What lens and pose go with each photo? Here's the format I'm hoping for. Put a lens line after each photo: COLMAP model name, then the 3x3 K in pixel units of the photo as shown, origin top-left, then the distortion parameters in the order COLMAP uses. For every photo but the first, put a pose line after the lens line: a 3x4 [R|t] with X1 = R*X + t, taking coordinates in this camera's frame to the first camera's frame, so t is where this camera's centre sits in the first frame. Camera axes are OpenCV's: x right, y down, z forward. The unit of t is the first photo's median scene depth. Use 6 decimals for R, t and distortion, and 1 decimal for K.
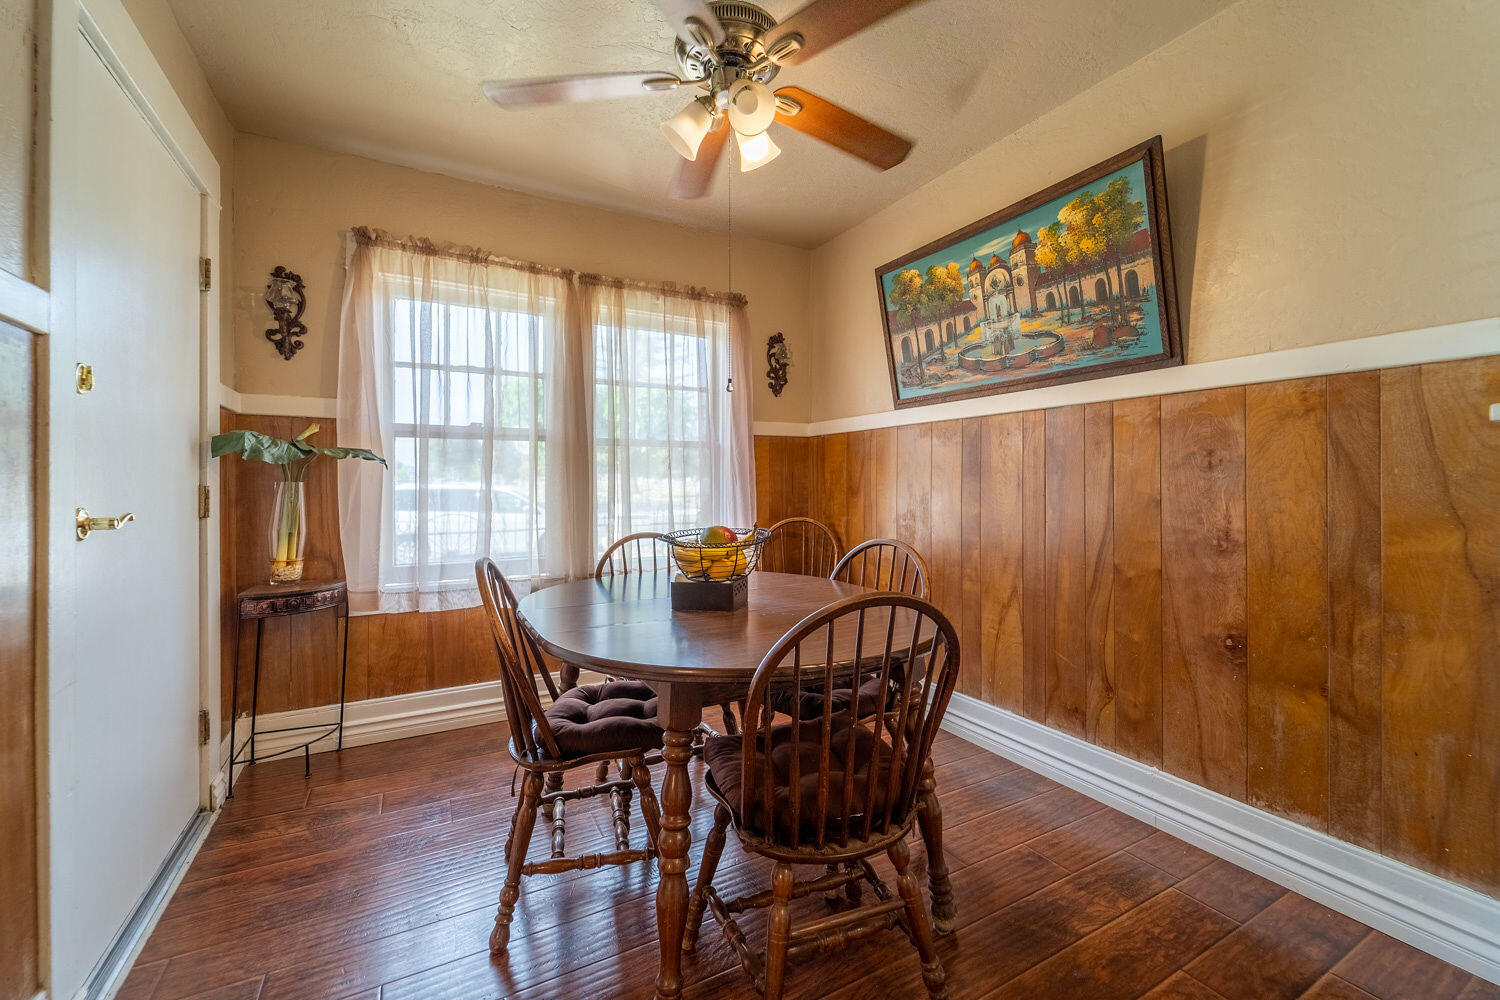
lens RADIAL K [[618.9, 0, 744.9], [0, 618.9, 477.5], [0, 0, 1]] dist [-0.002748, -0.001134]
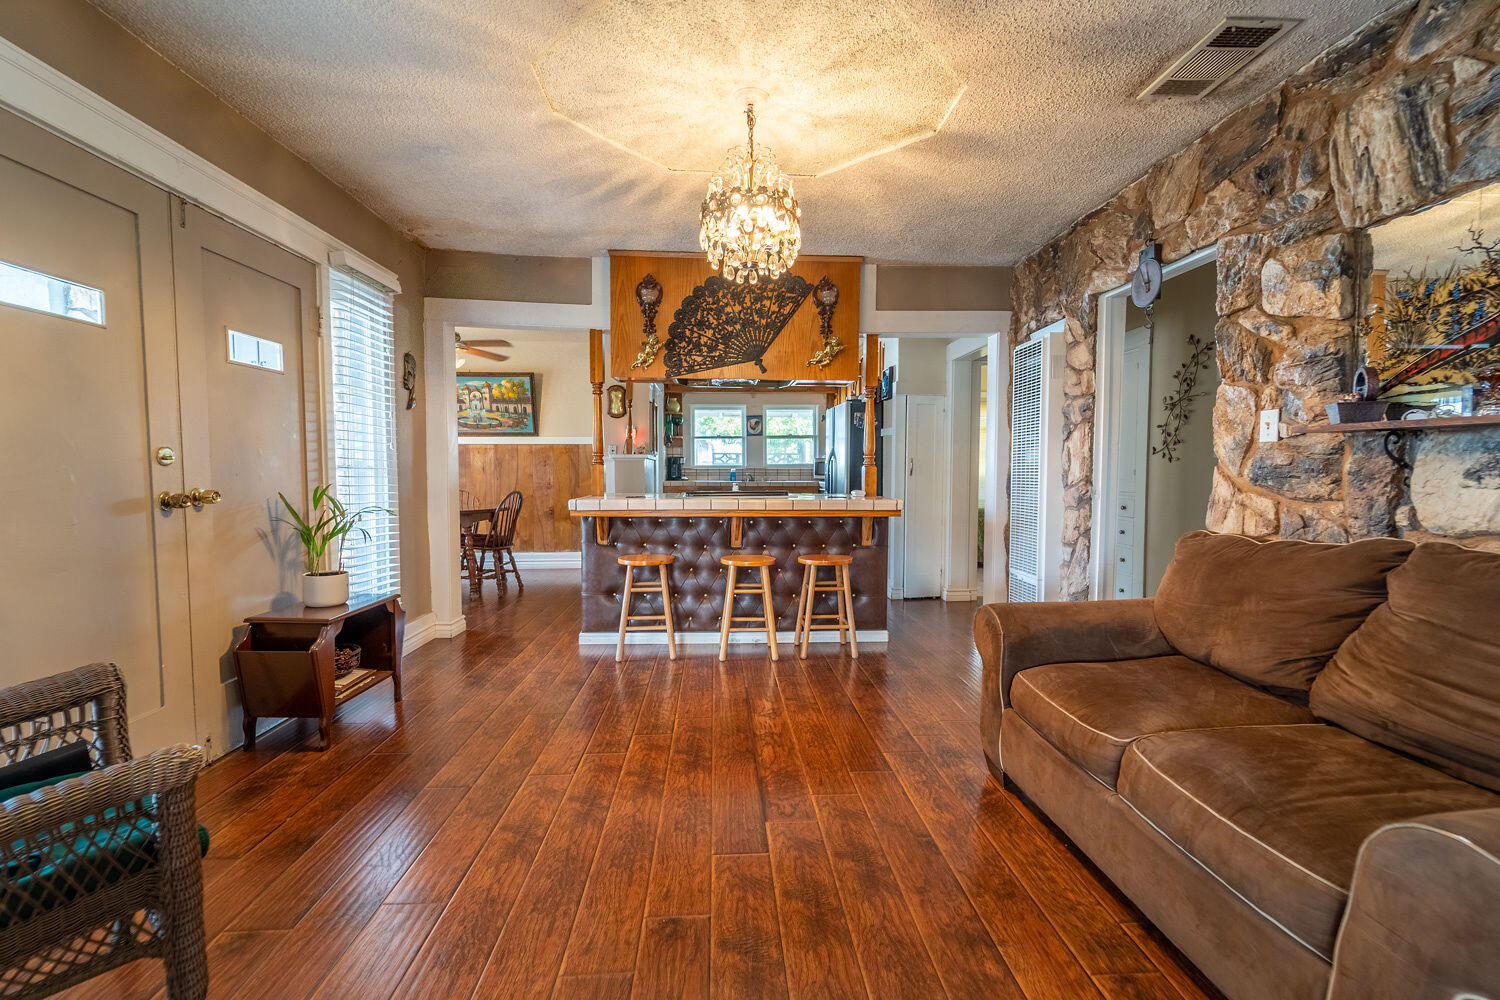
lens RADIAL K [[618.9, 0, 750.8], [0, 618.9, 500.1], [0, 0, 1]] dist [-0.002748, -0.001134]
pose [[0.432690, -0.040297, 0.900642, -1.773028], [-0.004717, 0.998886, 0.046959, 0.008311], [-0.901530, -0.024567, 0.432018, -1.473839]]
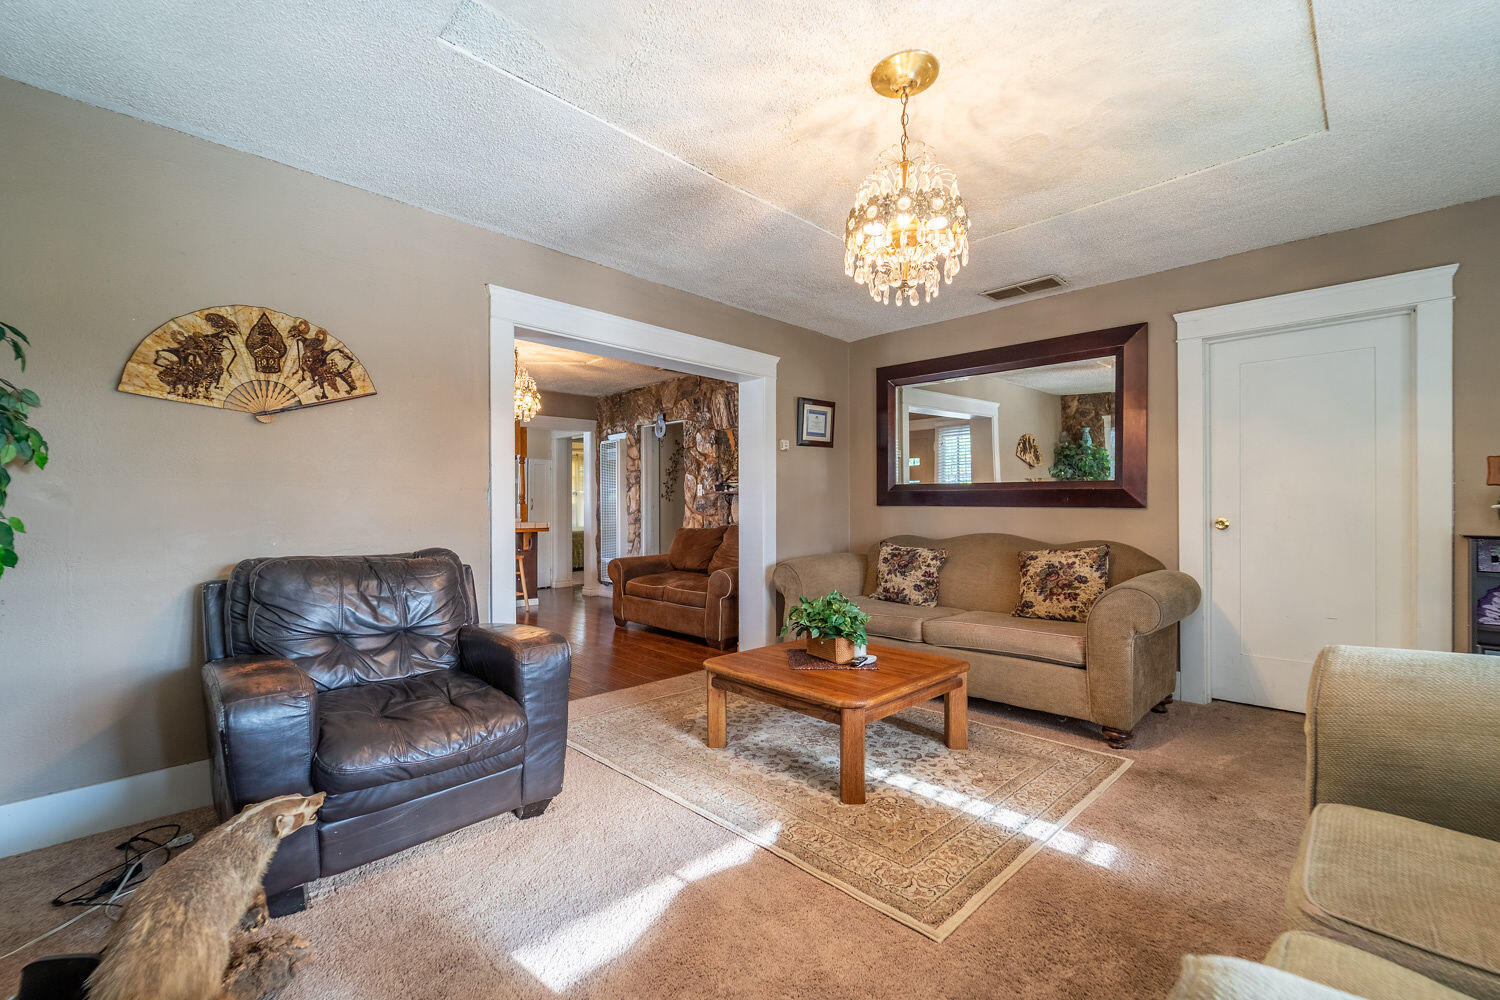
lens RADIAL K [[618.9, 0, 753.0], [0, 618.9, 512.4], [0, 0, 1]] dist [-0.002748, -0.001134]
pose [[-0.286260, -0.005643, 0.958135, -3.401244], [-0.000379, 0.999983, 0.005776, 0.018424], [-0.958152, 0.001291, -0.286257, -1.197087]]
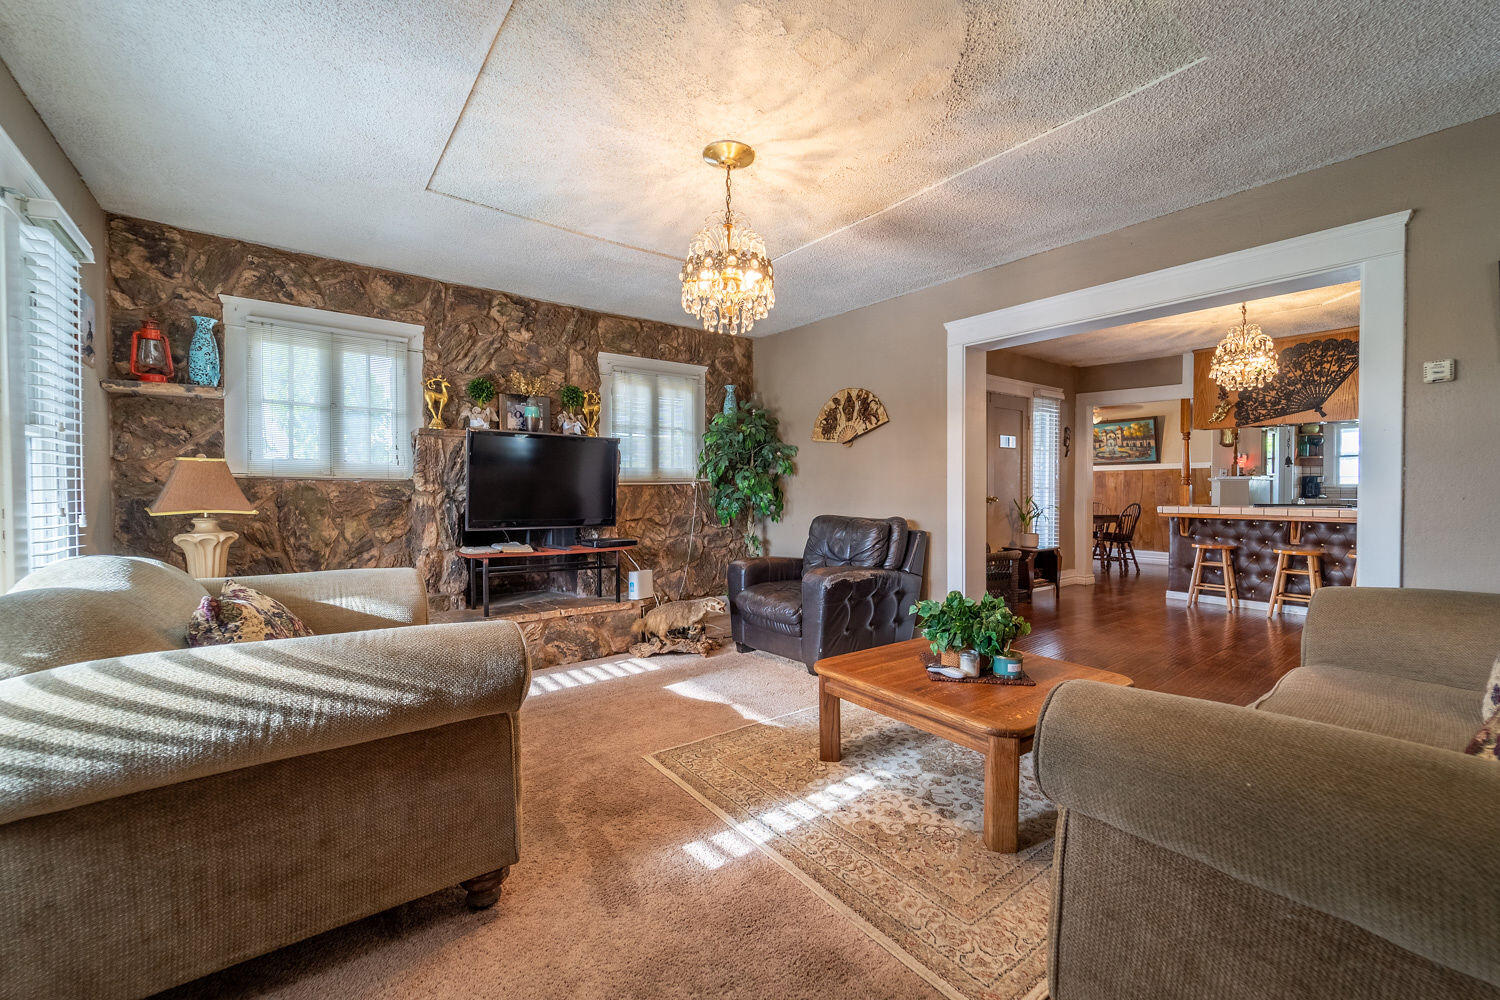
lens RADIAL K [[618.9, 0, 755.4], [0, 618.9, 502.8], [0, 0, 1]] dist [-0.002748, -0.001134]
pose [[0.986517, -0.002067, 0.163649, -2.758267], [-0.001736, 0.999732, 0.023092, 0.010949], [-0.163653, -0.023064, 0.986248, -2.795634]]
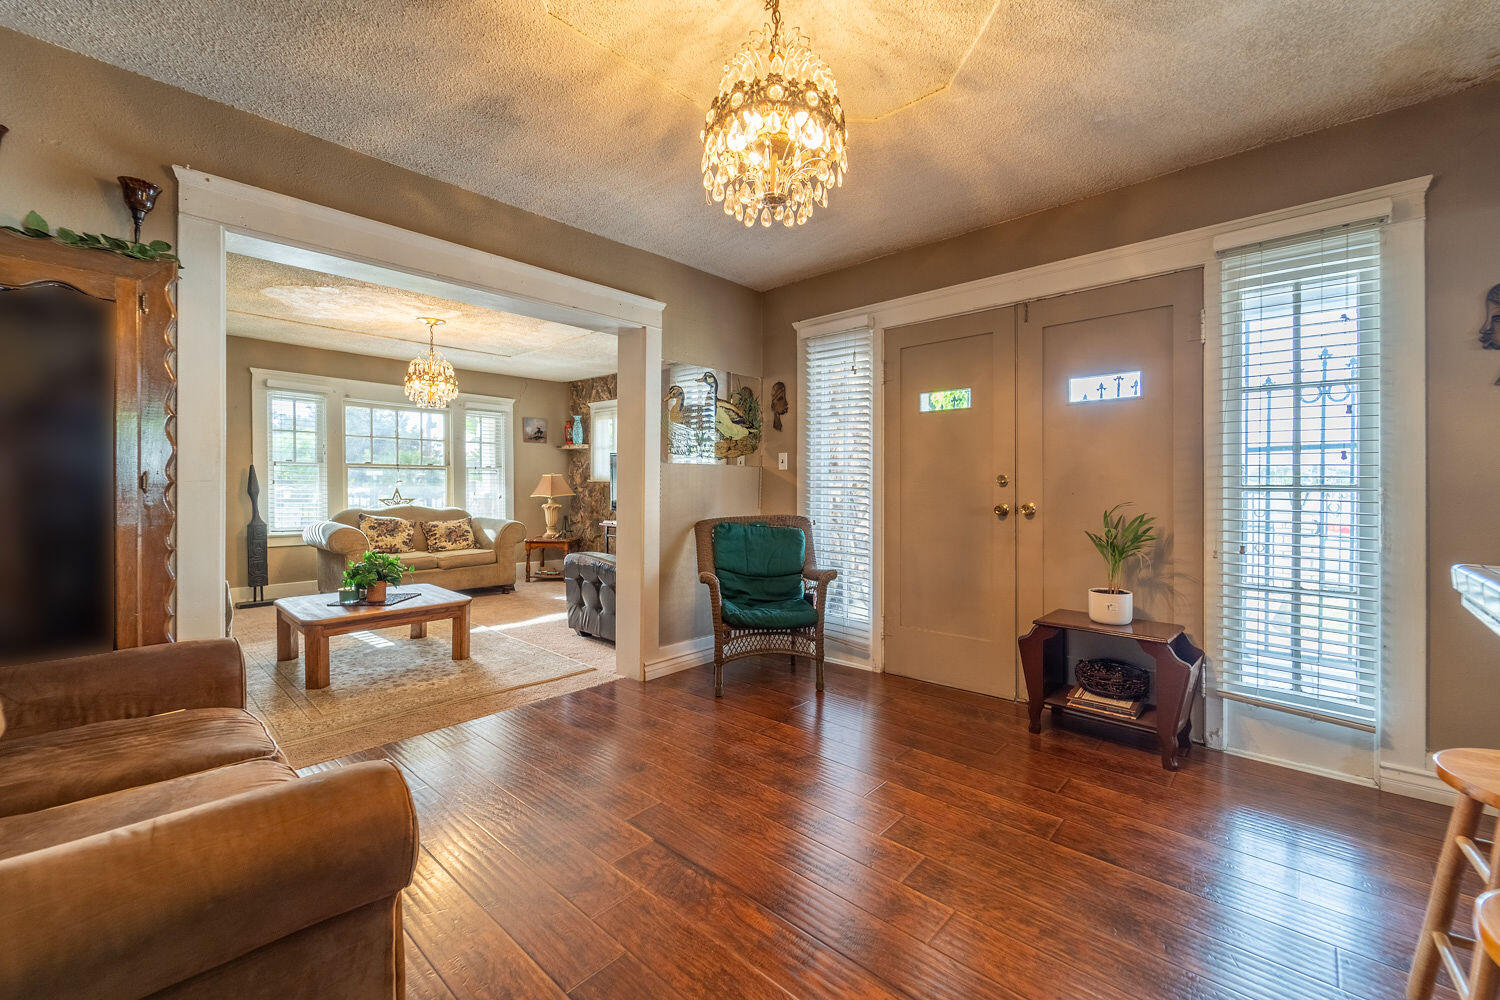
lens RADIAL K [[618.9, 0, 756.7], [0, 618.9, 490.9], [0, 0, 1]] dist [-0.002748, -0.001134]
pose [[0.329600, 0.012554, -0.944037, -0.091870], [-0.001440, 0.999917, 0.012794, -0.004968], [0.944120, -0.002858, 0.329591, -1.274537]]
